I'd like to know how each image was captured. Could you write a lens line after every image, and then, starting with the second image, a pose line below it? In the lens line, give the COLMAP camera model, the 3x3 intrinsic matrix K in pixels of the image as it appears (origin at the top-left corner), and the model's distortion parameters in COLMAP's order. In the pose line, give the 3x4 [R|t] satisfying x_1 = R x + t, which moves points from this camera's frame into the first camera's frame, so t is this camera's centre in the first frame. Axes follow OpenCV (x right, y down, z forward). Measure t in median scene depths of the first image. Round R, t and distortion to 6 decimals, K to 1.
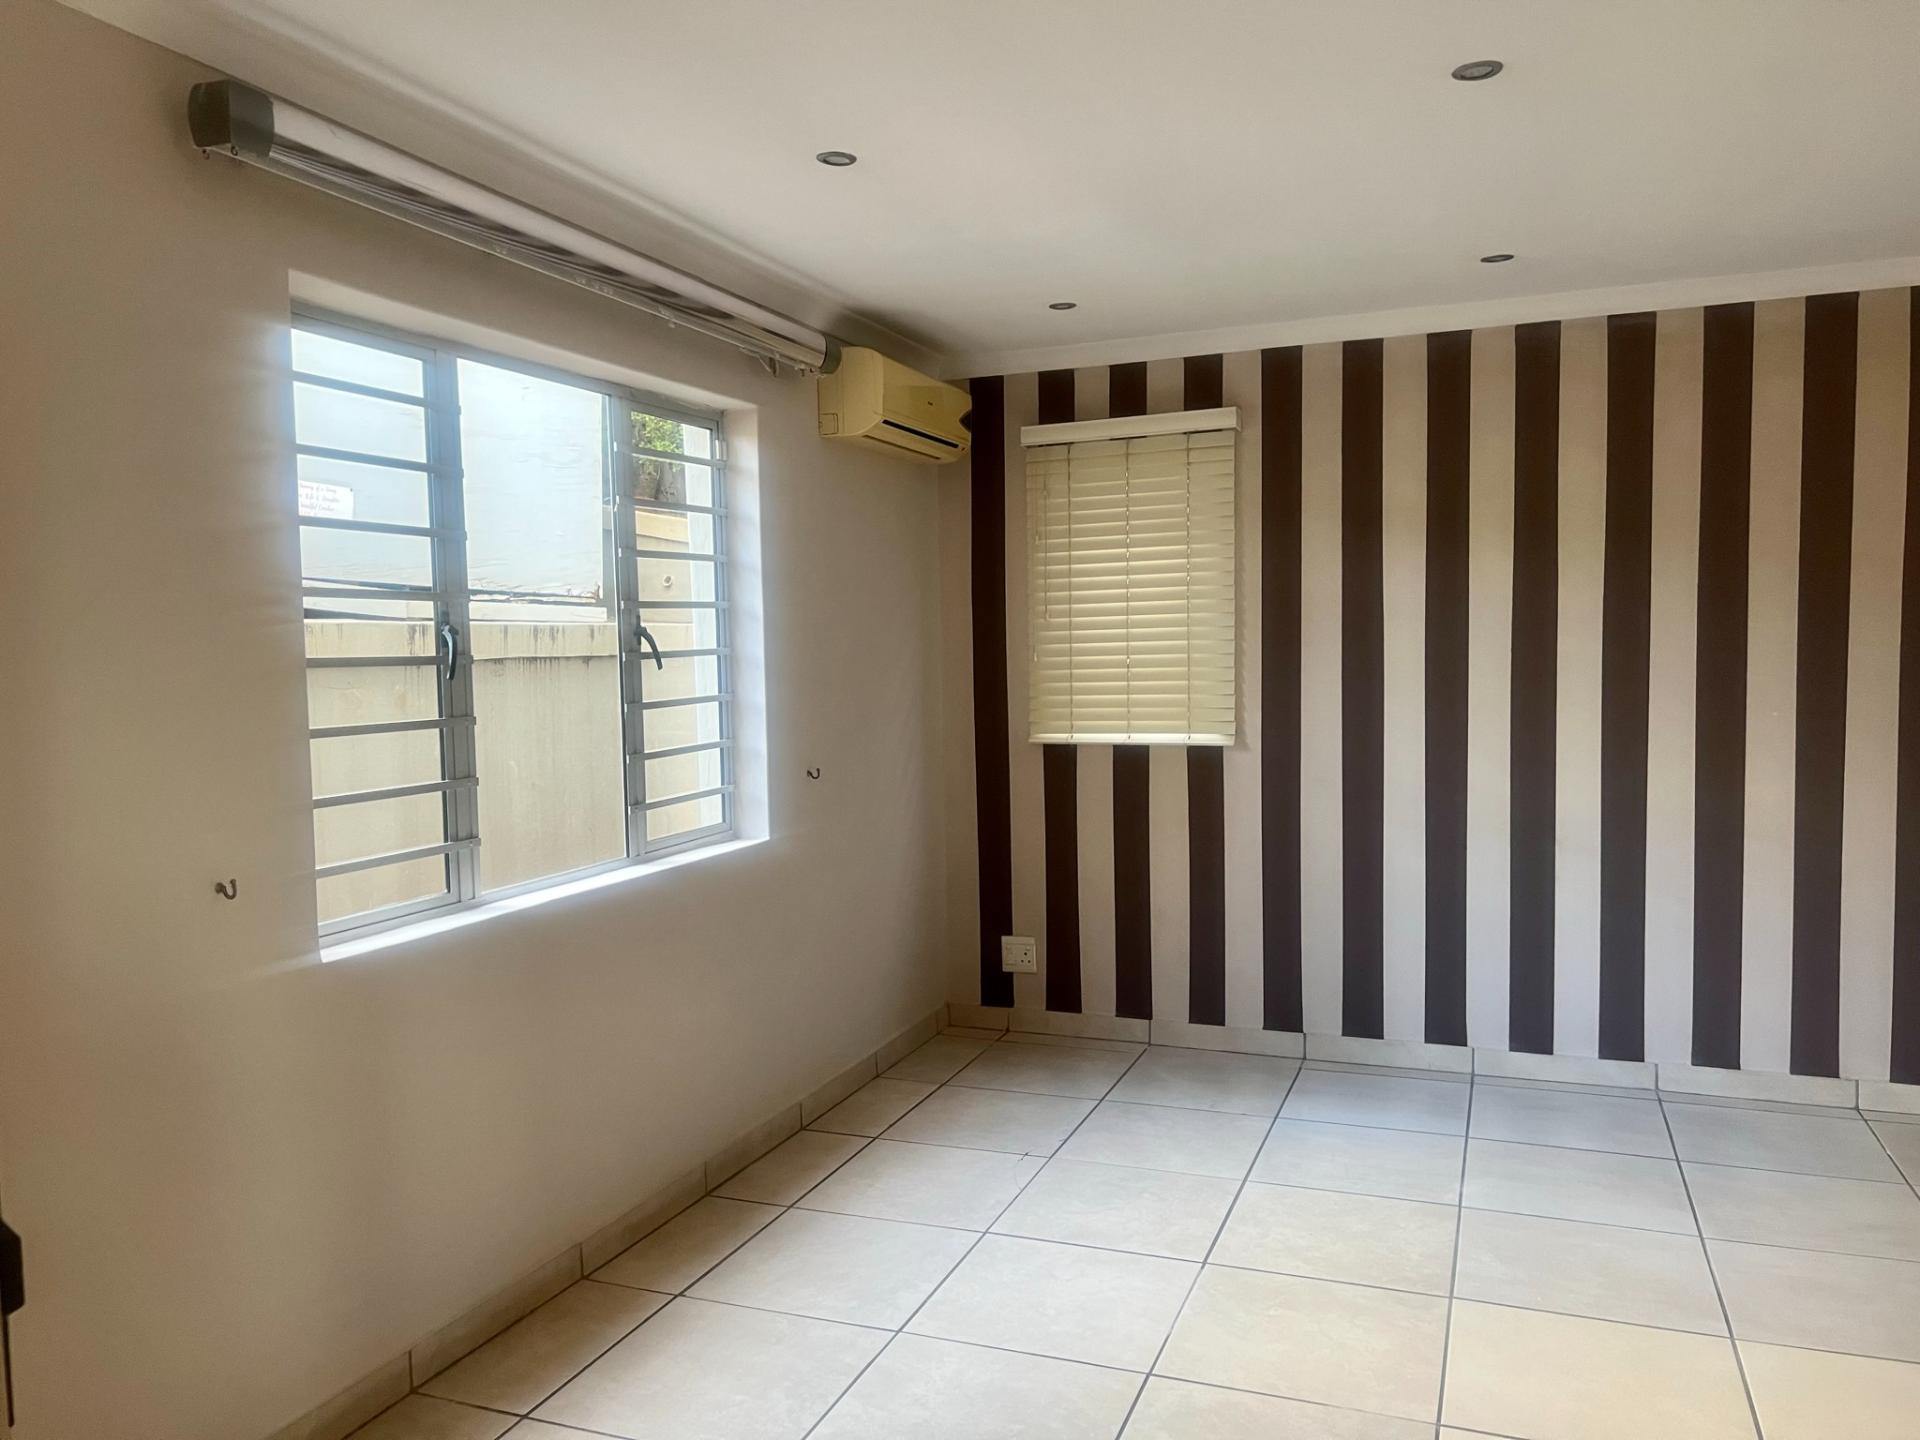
lens RADIAL K [[1439.7, 0, 972.7], [0, 1439.7, 733.1], [0, 0, 1]] dist [0.054652, -0.063422]
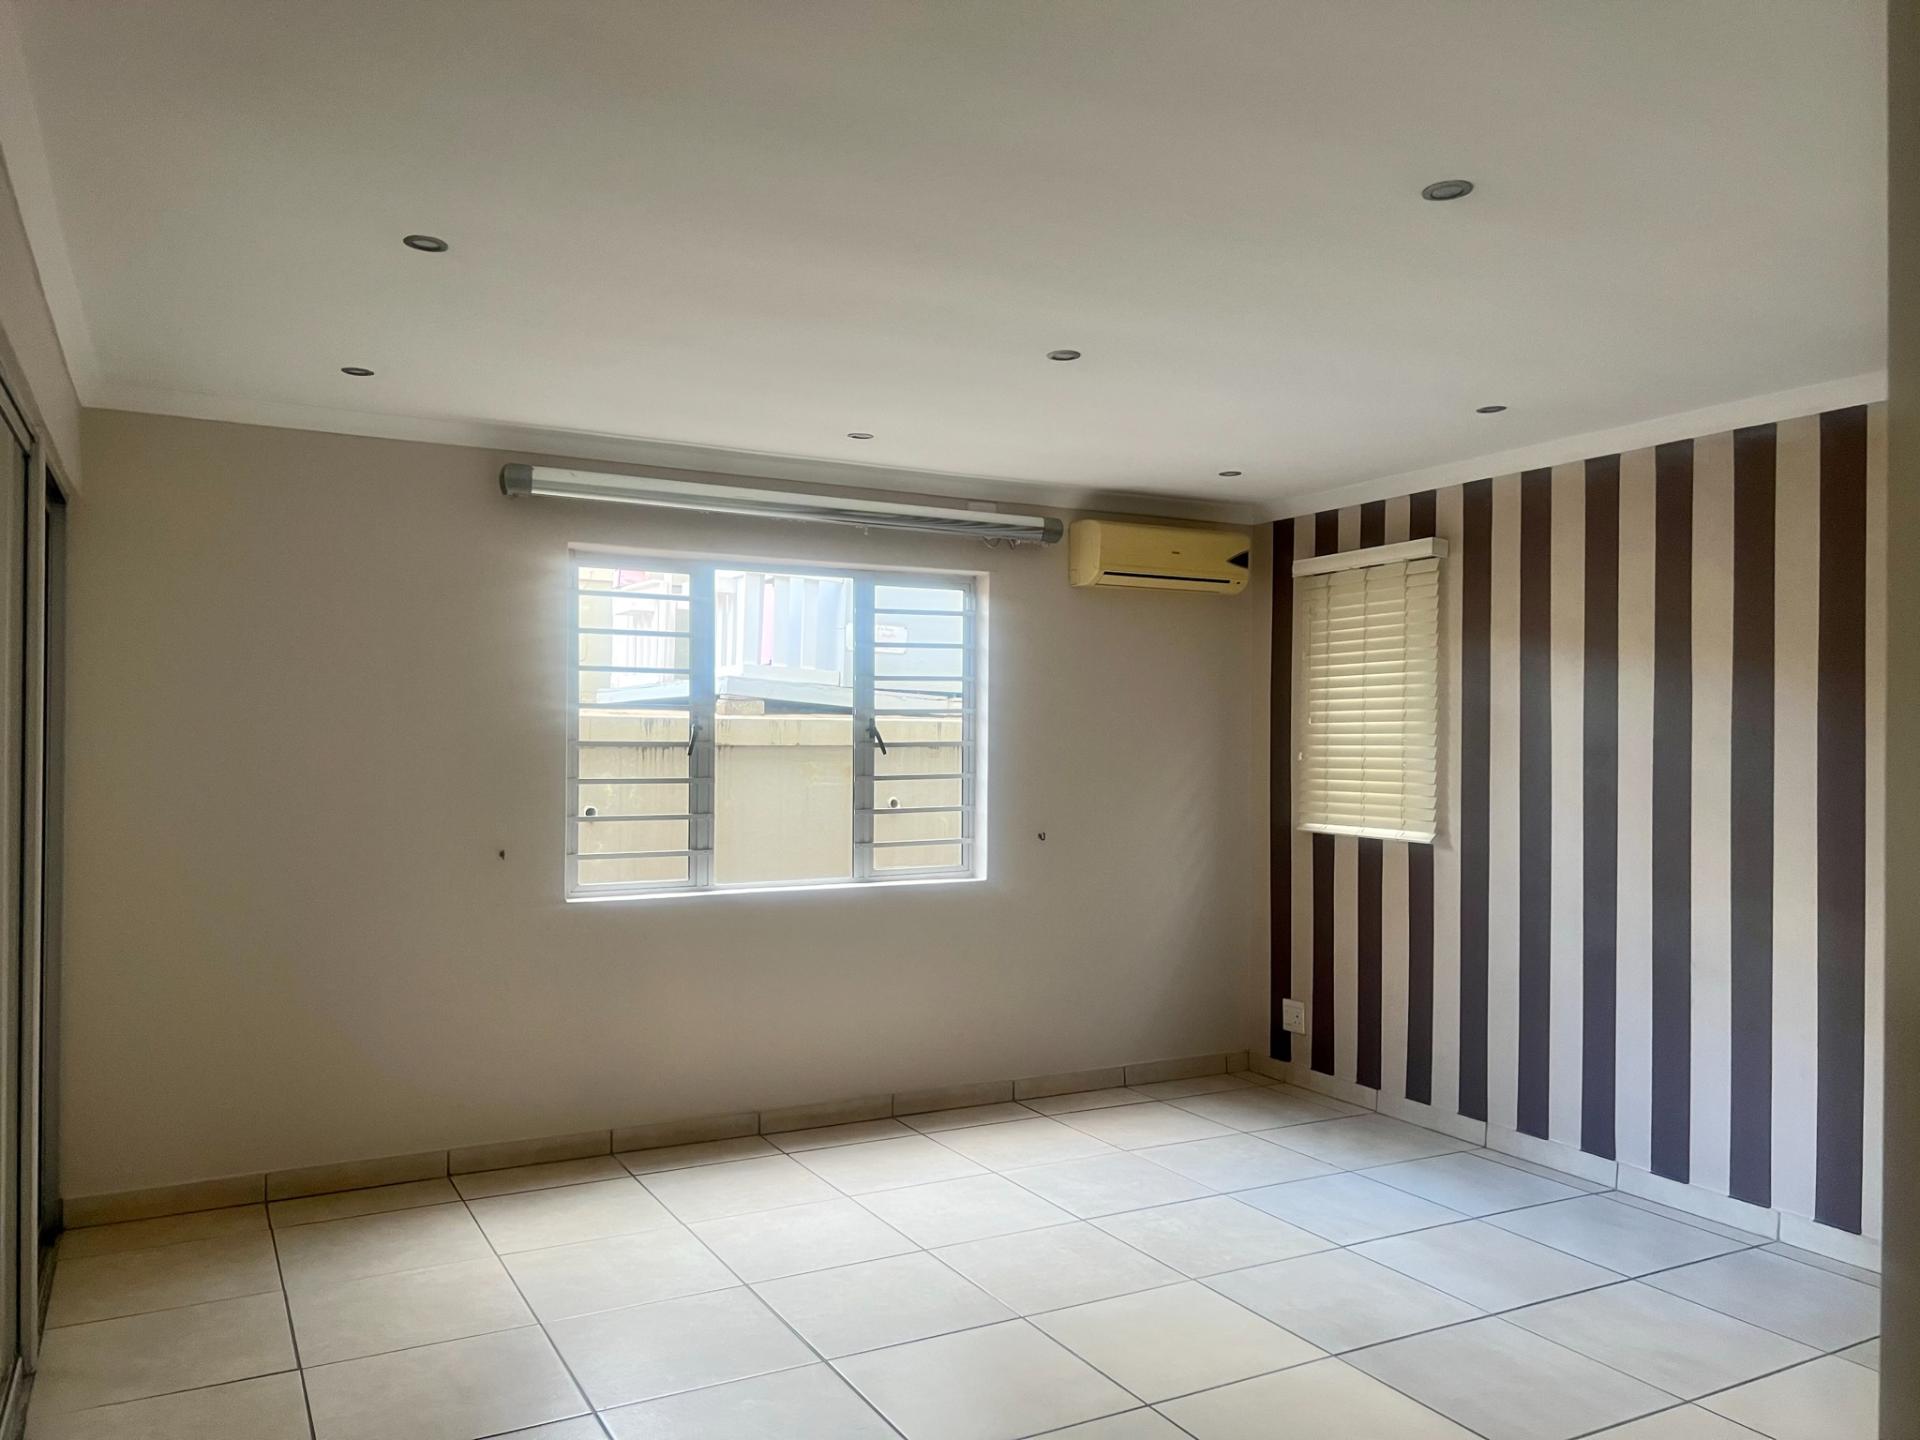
lens RADIAL K [[1439.7, 0, 965.4], [0, 1439.7, 720.3], [0, 0, 1]] dist [0.054652, -0.063422]
pose [[0.765587, 0.016082, -0.643131, 0.661896], [-0.061239, 0.996970, -0.047968, -0.010645], [0.640411, 0.076109, 0.764252, -0.073190]]
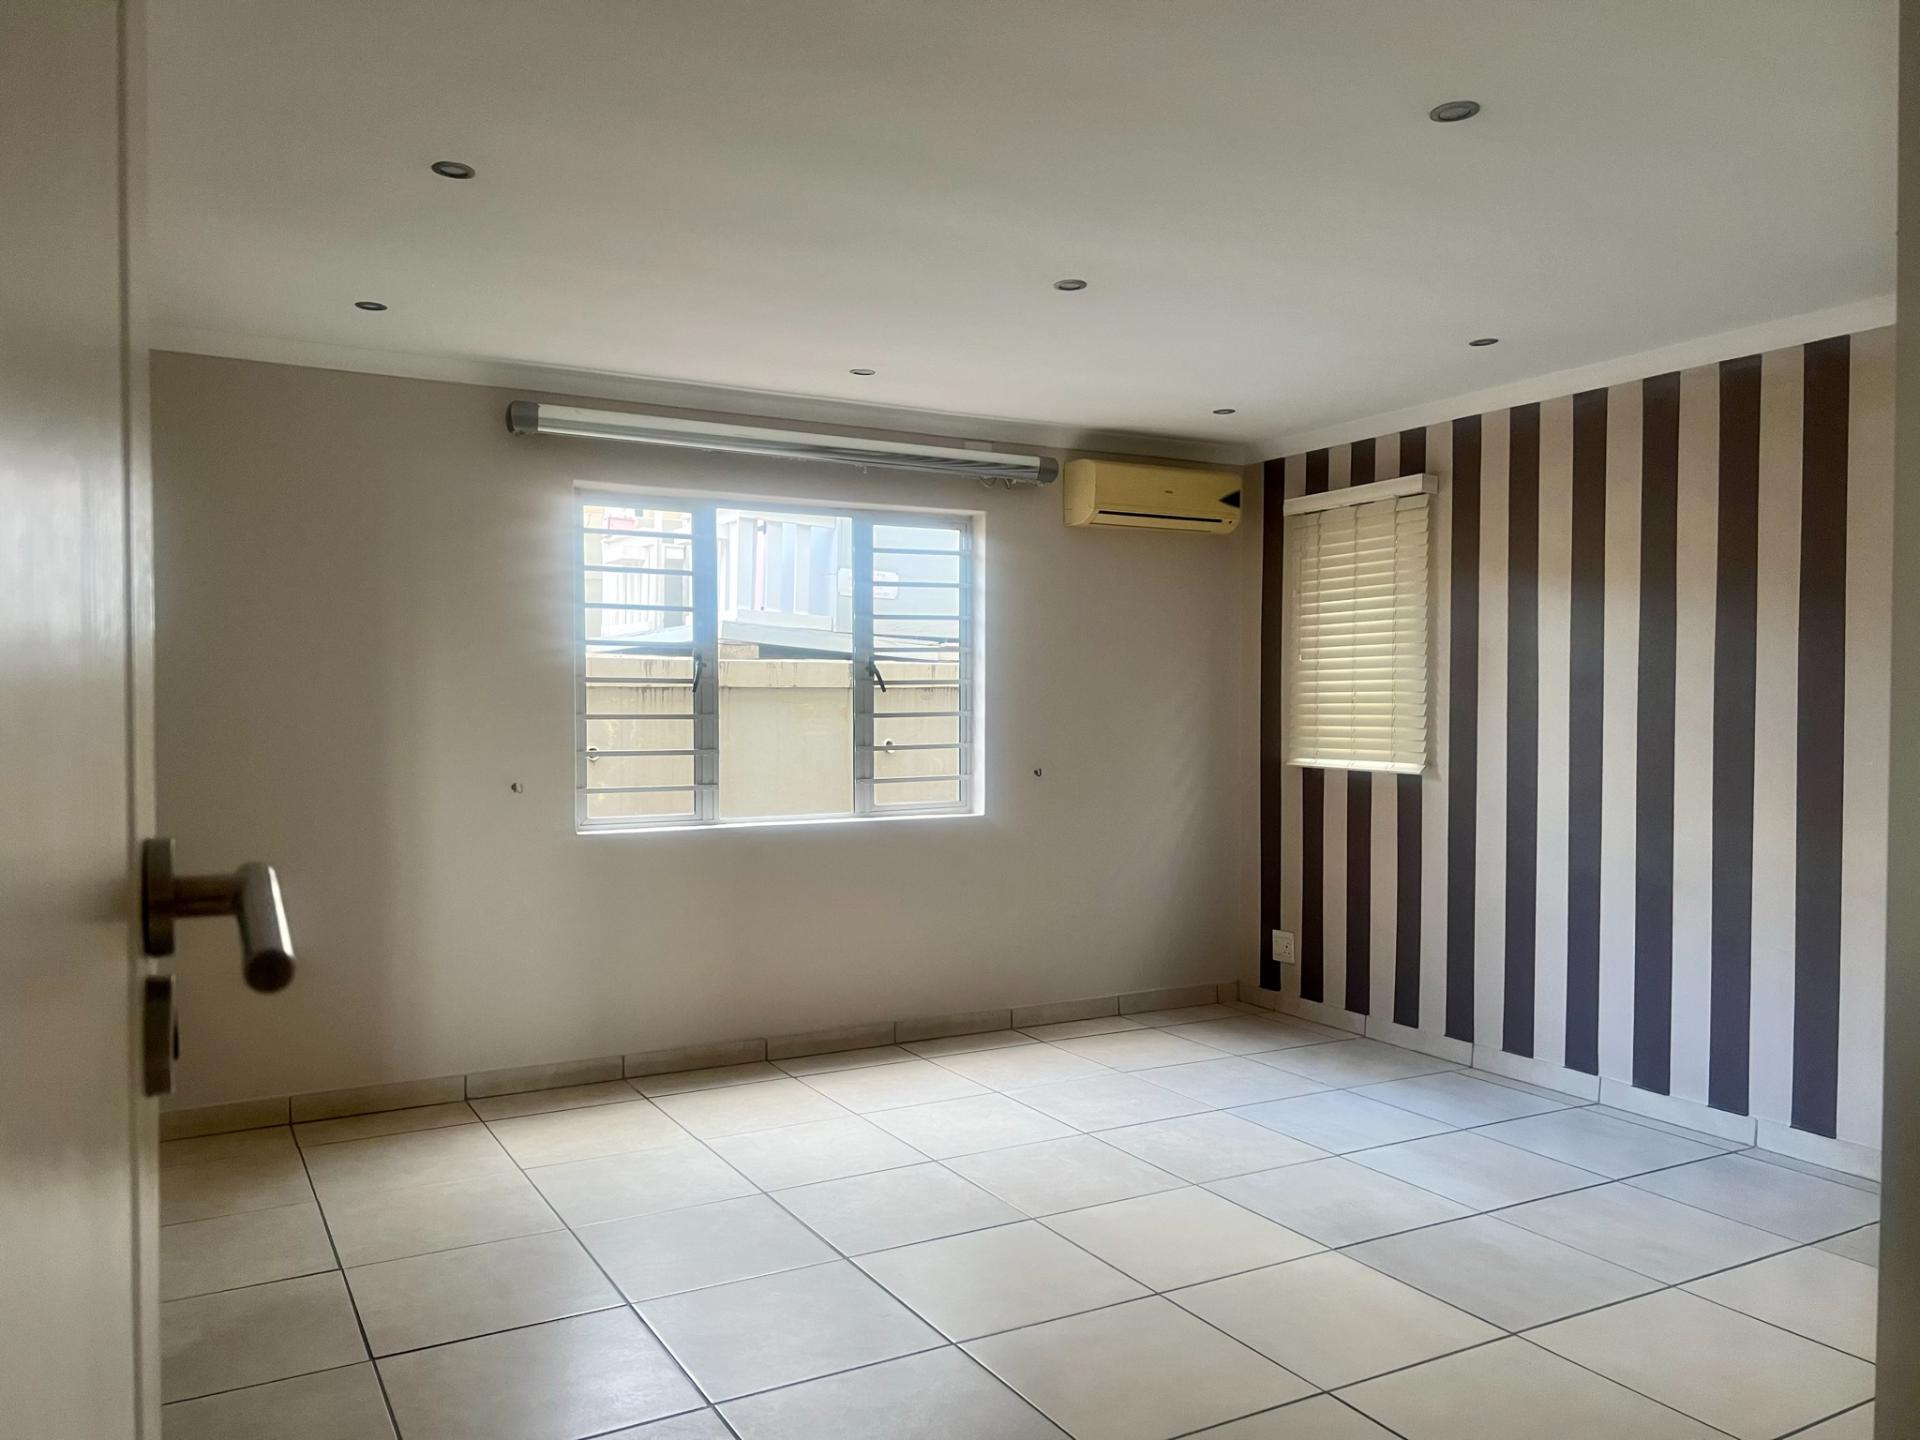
lens RADIAL K [[1439.7, 0, 955.9], [0, 1439.7, 722.1], [0, 0, 1]] dist [0.054652, -0.063422]
pose [[0.772144, 0.029665, -0.634754, 0.661663], [-0.055063, 0.998276, -0.020327, 0.011997], [0.633057, 0.050646, 0.772447, -0.100879]]
